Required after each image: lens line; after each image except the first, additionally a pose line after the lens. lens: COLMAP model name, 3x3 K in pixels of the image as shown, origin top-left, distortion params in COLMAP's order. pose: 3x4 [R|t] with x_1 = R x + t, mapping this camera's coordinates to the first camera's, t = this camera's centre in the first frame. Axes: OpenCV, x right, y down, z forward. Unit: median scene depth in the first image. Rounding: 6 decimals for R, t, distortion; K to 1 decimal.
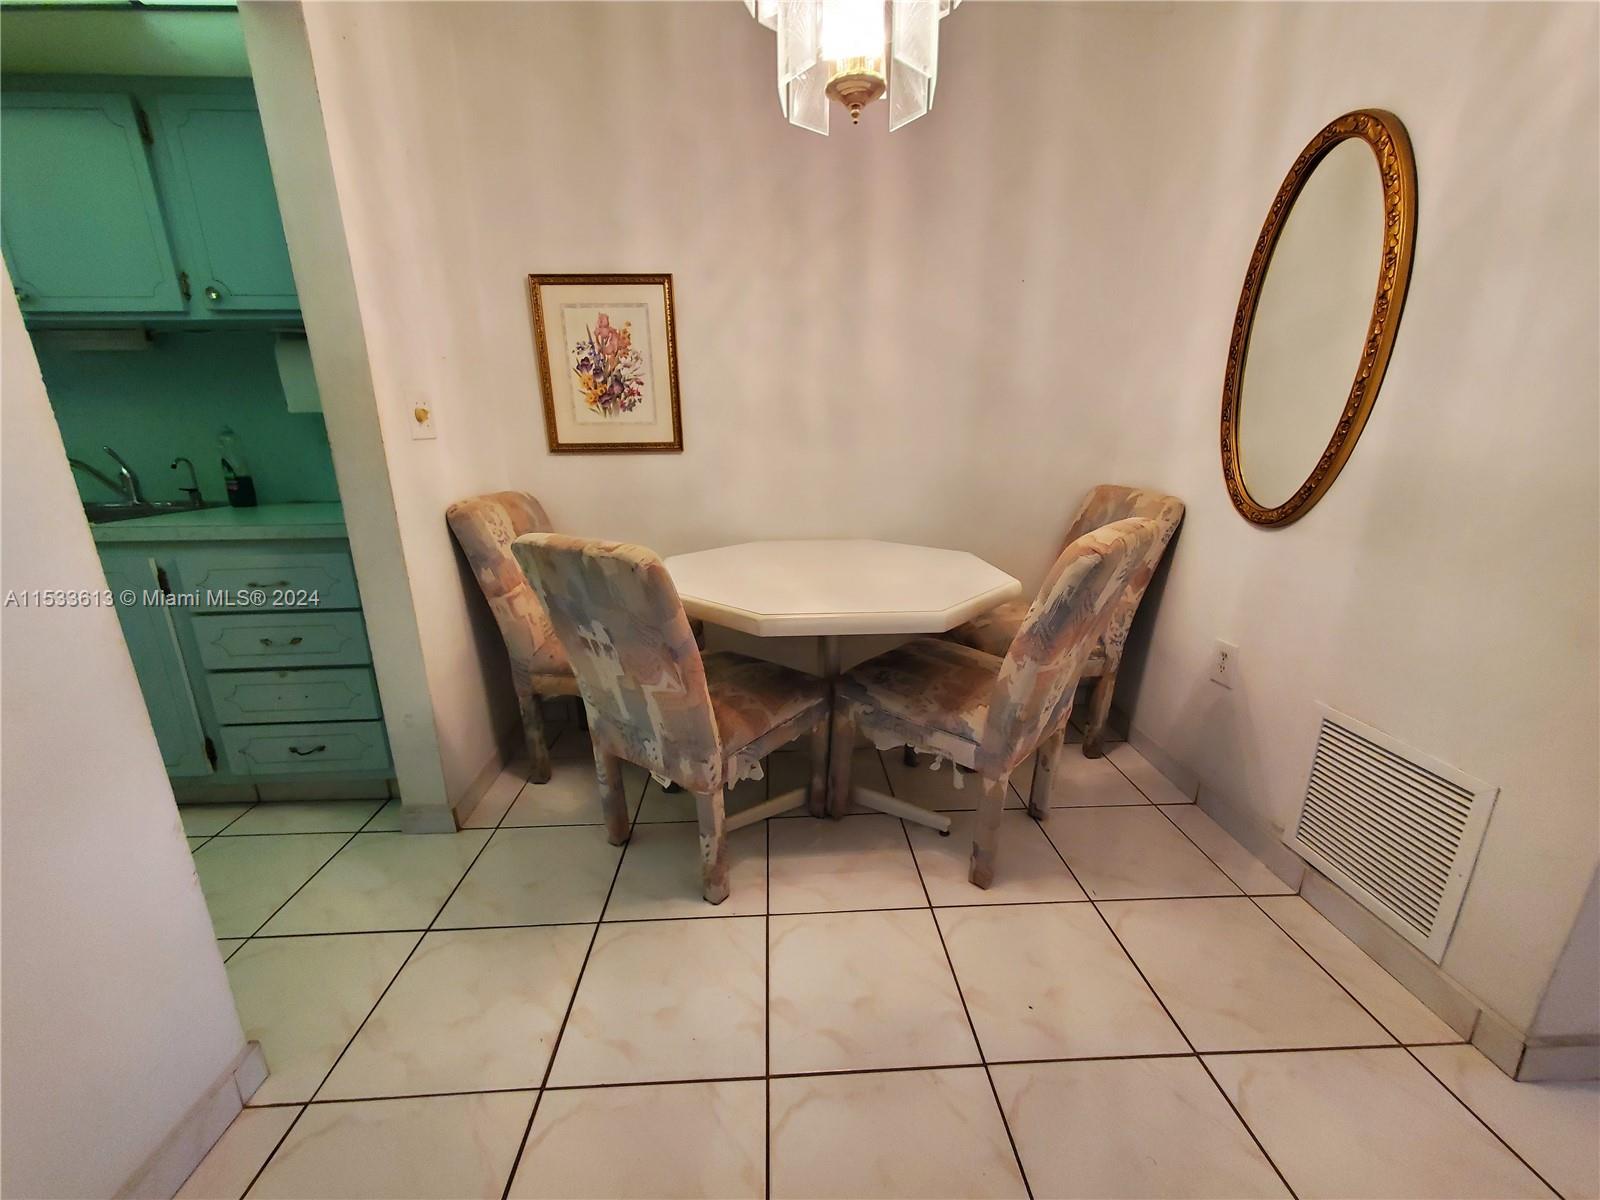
lens RADIAL K [[635.0, 0, 800.7], [0, 635.0, 608.0], [0, 0, 1]] dist [0.000363, 0.000102]
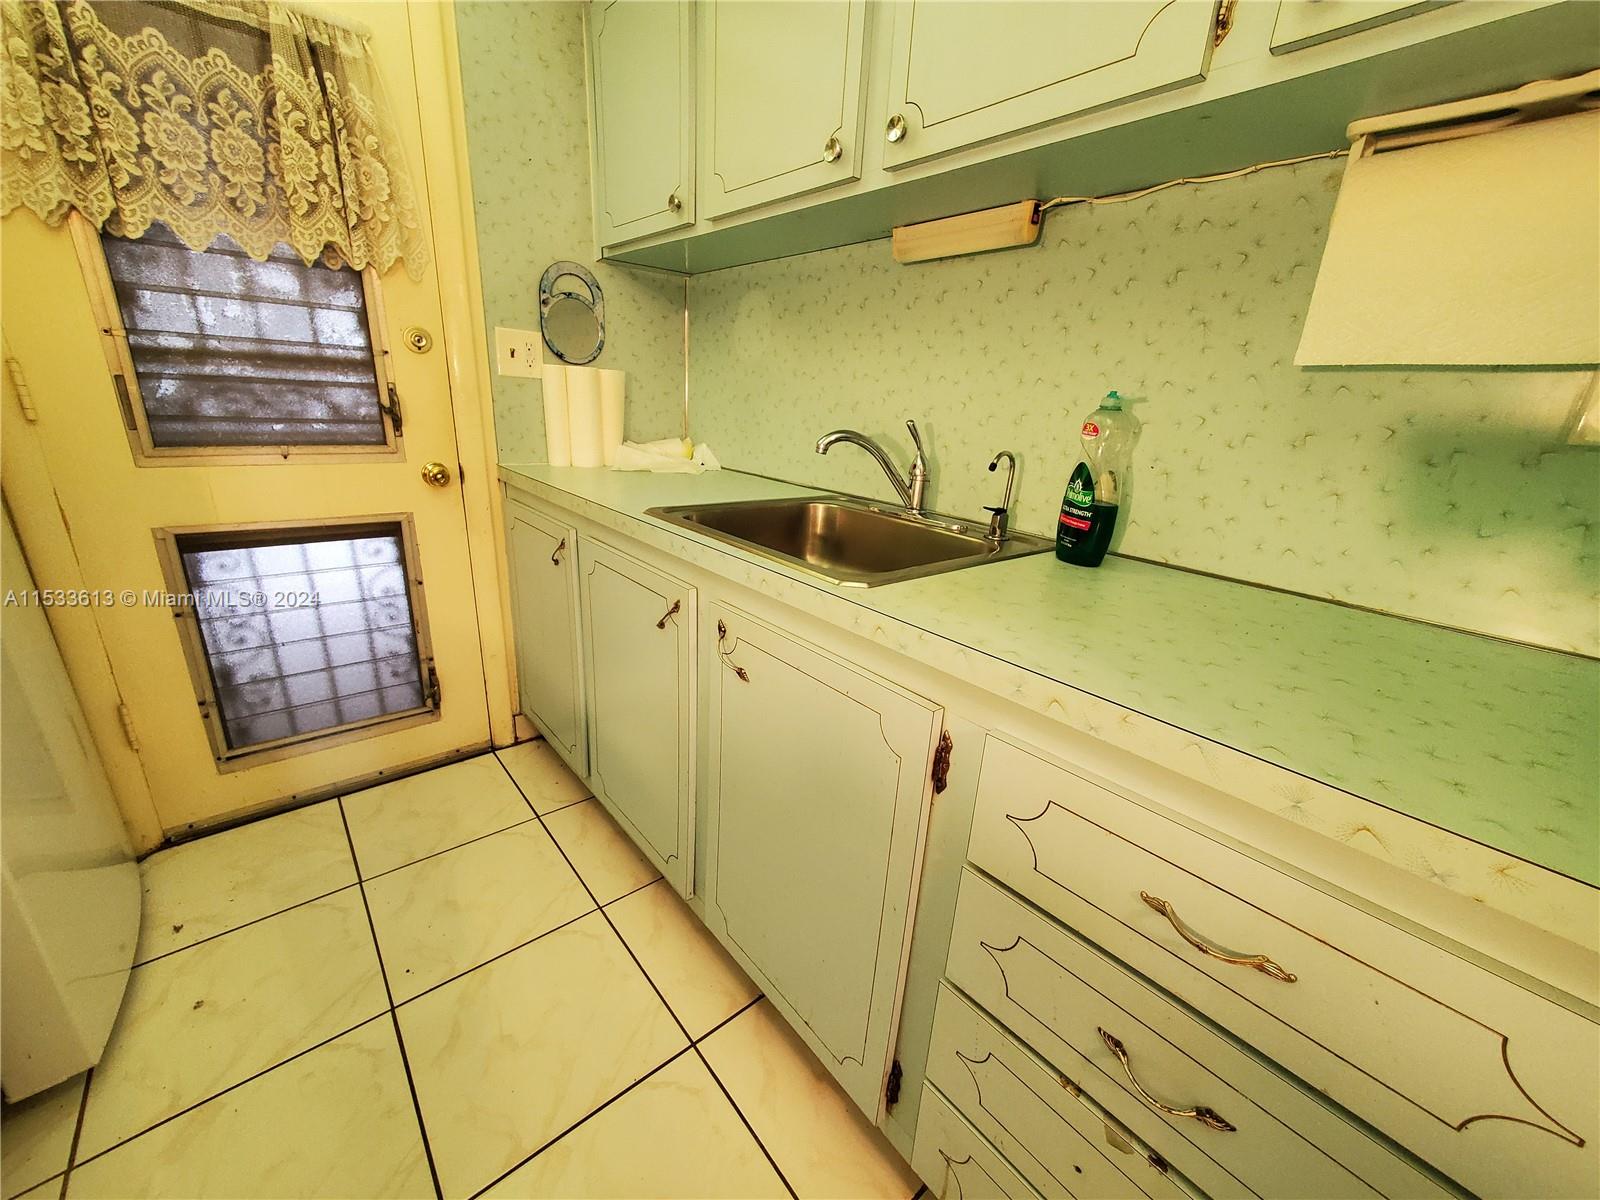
lens RADIAL K [[635.0, 0, 800.0], [0, 635.0, 609.5], [0, 0, 1]] dist [0.000363, 0.000102]
pose [[0.602707, 0.294780, -0.741518, -0.646927], [-0.272846, 0.949384, 0.155644, -0.145982], [0.749866, 0.108513, 0.652630, 0.538809]]
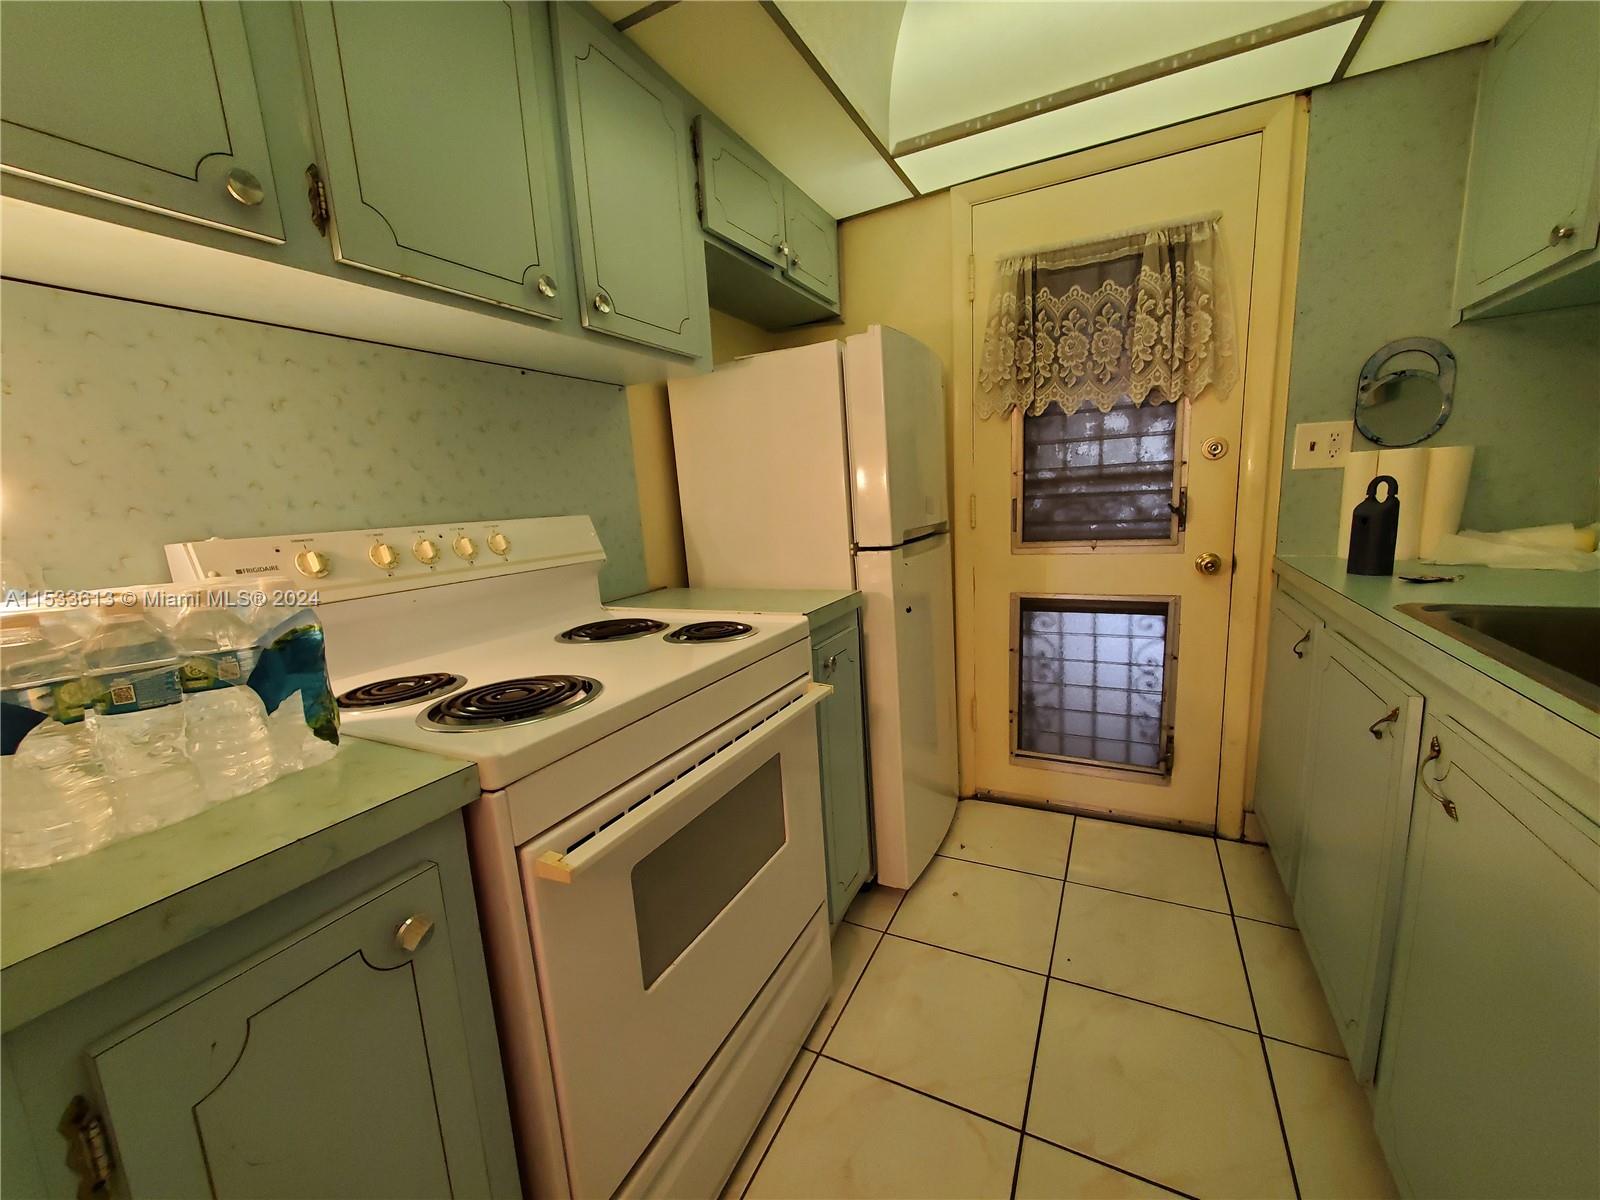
lens RADIAL K [[635.0, 0, 796.9], [0, 635.0, 613.0], [0, 0, 1]] dist [0.000363, 0.000102]
pose [[-0.504810, 0.192469, -0.841500, -0.520204], [-0.174441, 0.931970, 0.317808, -0.175051], [0.845421, 0.307225, -0.436893, 0.620717]]
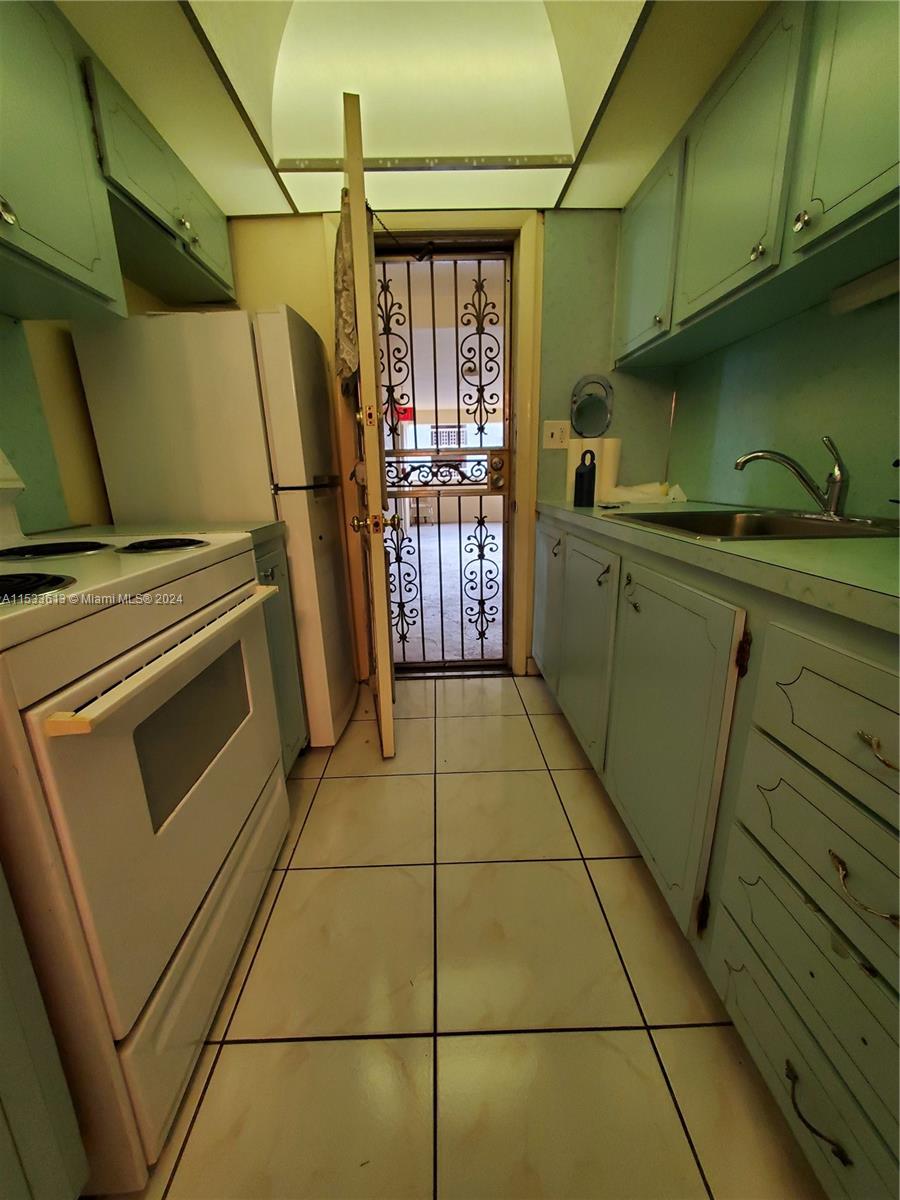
lens RADIAL K [[476.3, 0, 440.1], [0, 476.3, 604.7], [0, 0, 1]] dist [0.000363, 0.000102]
pose [[-0.040751, 0.268851, -0.962319, -0.480362], [-0.249457, 0.929882, 0.270353, -0.108724], [0.967528, 0.251075, 0.029173, 0.586277]]
